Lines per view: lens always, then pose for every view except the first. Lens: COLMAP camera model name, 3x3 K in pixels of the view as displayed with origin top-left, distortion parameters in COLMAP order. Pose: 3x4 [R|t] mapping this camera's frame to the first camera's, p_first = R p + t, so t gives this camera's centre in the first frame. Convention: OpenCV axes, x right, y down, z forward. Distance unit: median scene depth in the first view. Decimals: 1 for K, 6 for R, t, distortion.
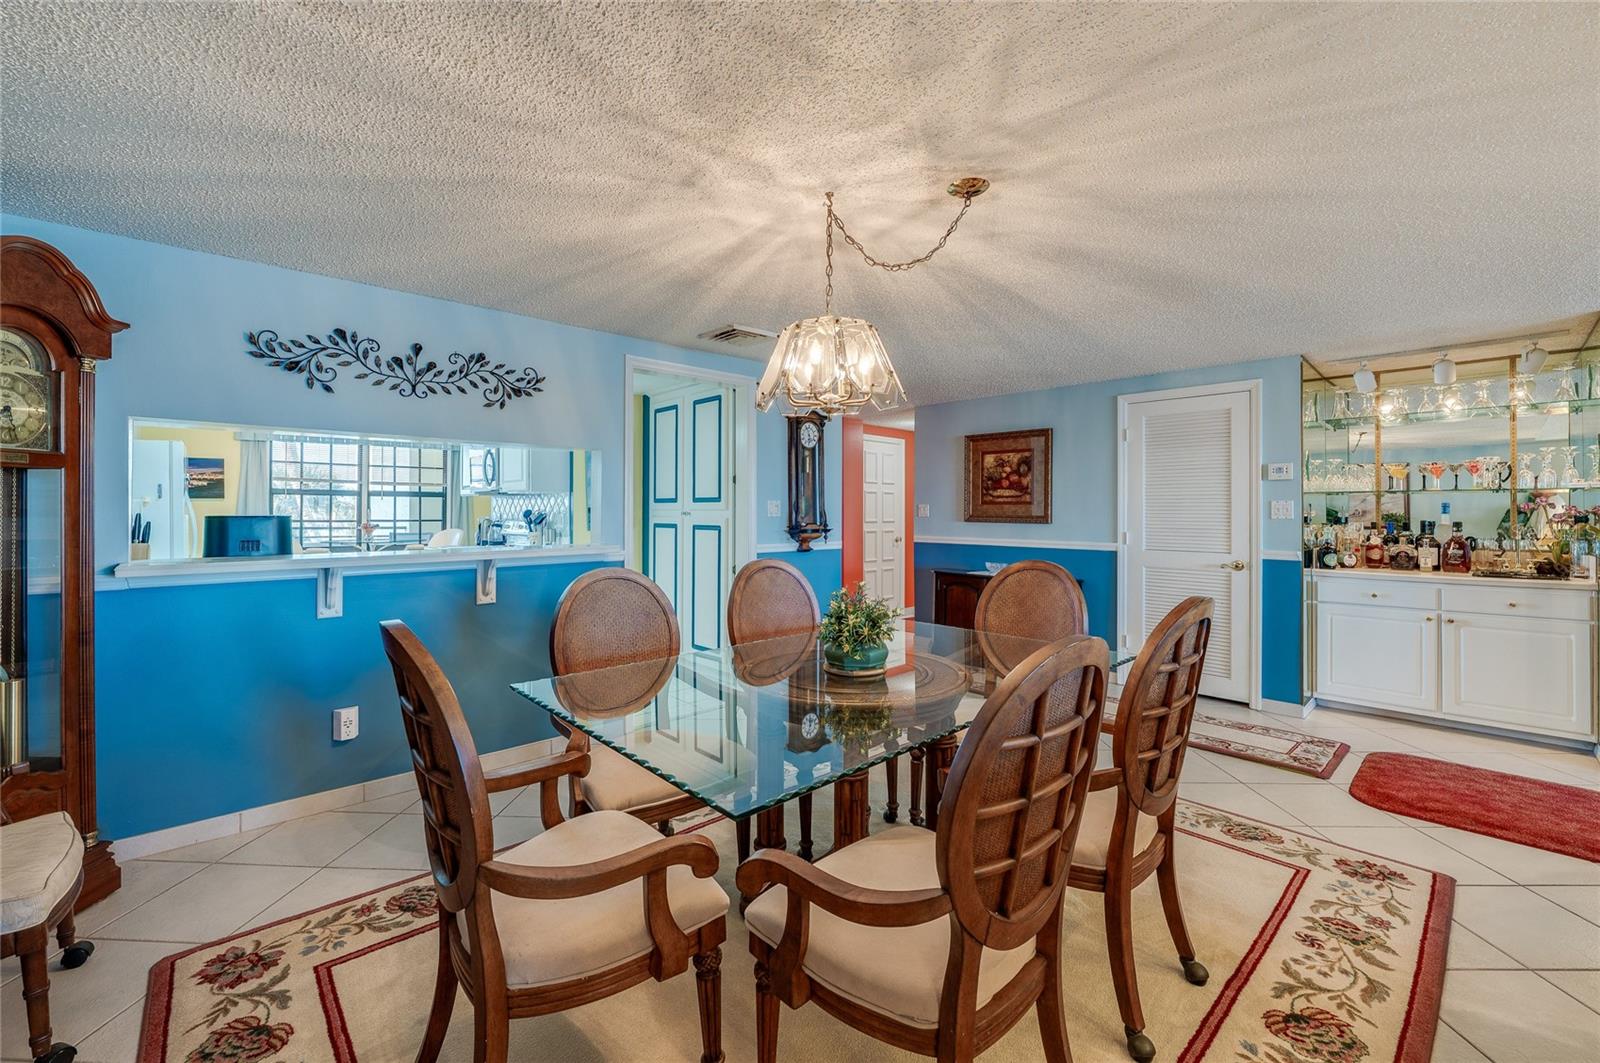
lens RADIAL K [[678.0, 0, 810.0], [0, 678.0, 513.3], [0, 0, 1]] dist [-0.009489, 0.000160]
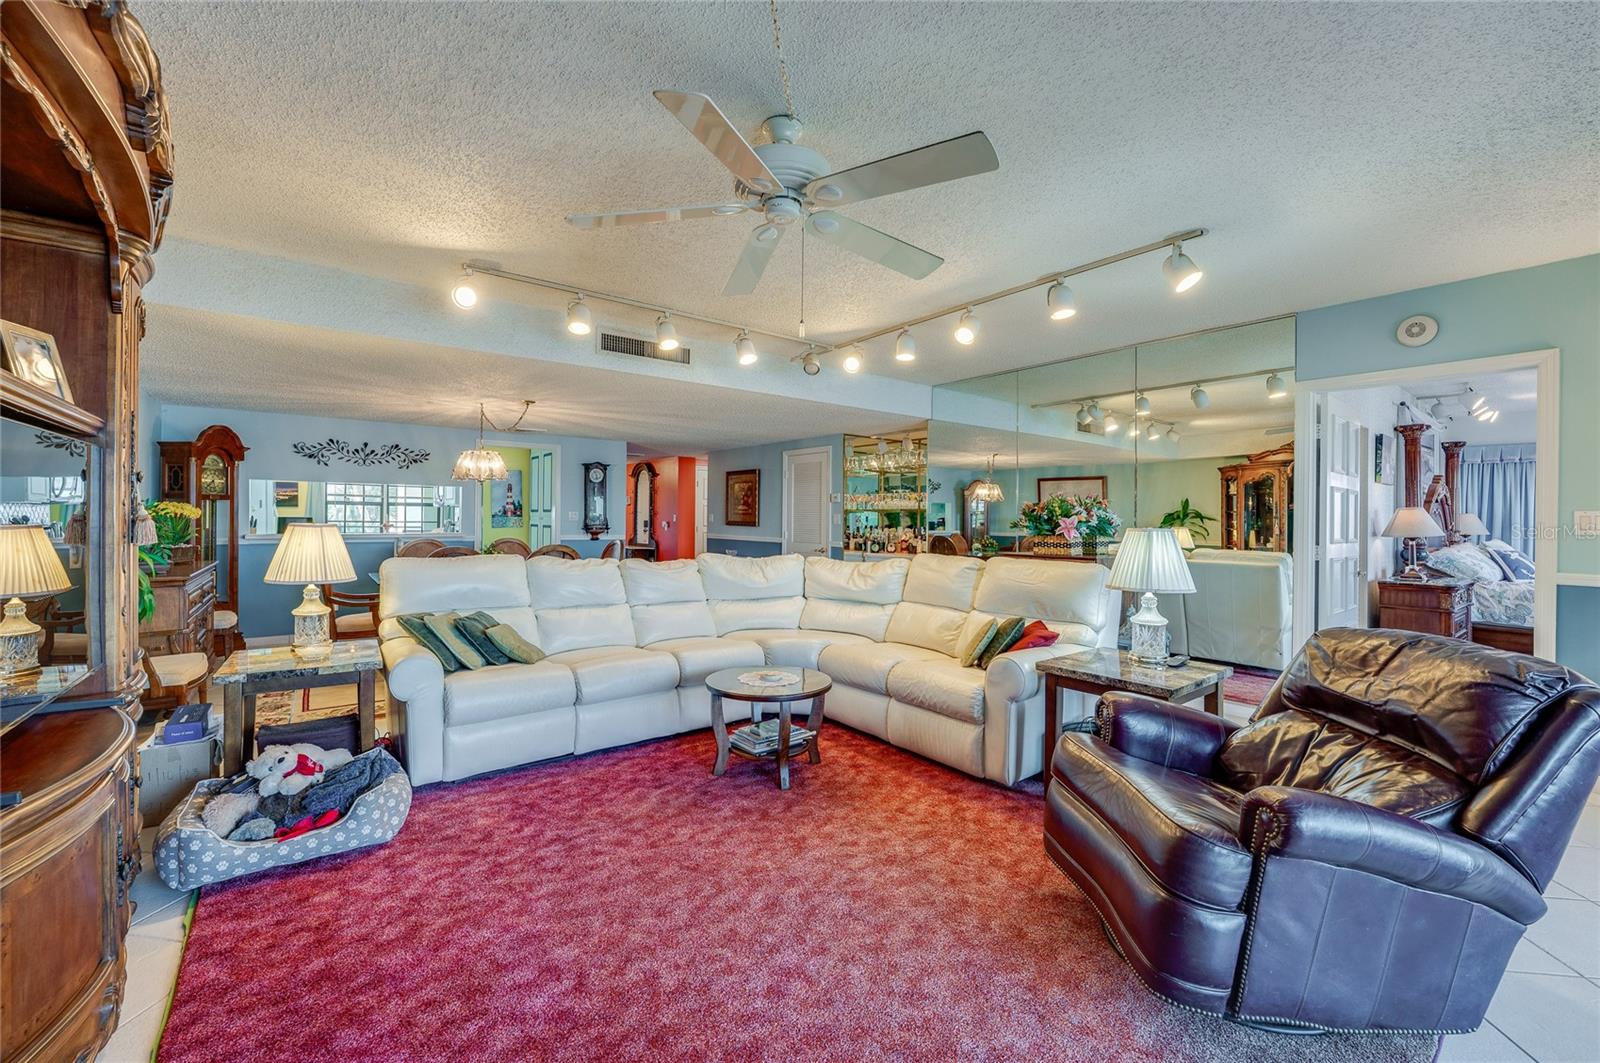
lens RADIAL K [[678.0, 0, 810.0], [0, 678.0, 513.3], [0, 0, 1]] dist [-0.009489, 0.000160]
pose [[0.996340, 0.007592, -0.085141, 0.743539], [-0.008526, 0.999907, -0.010612, -0.000729], [0.085053, 0.011299, 0.996312, -0.765021]]
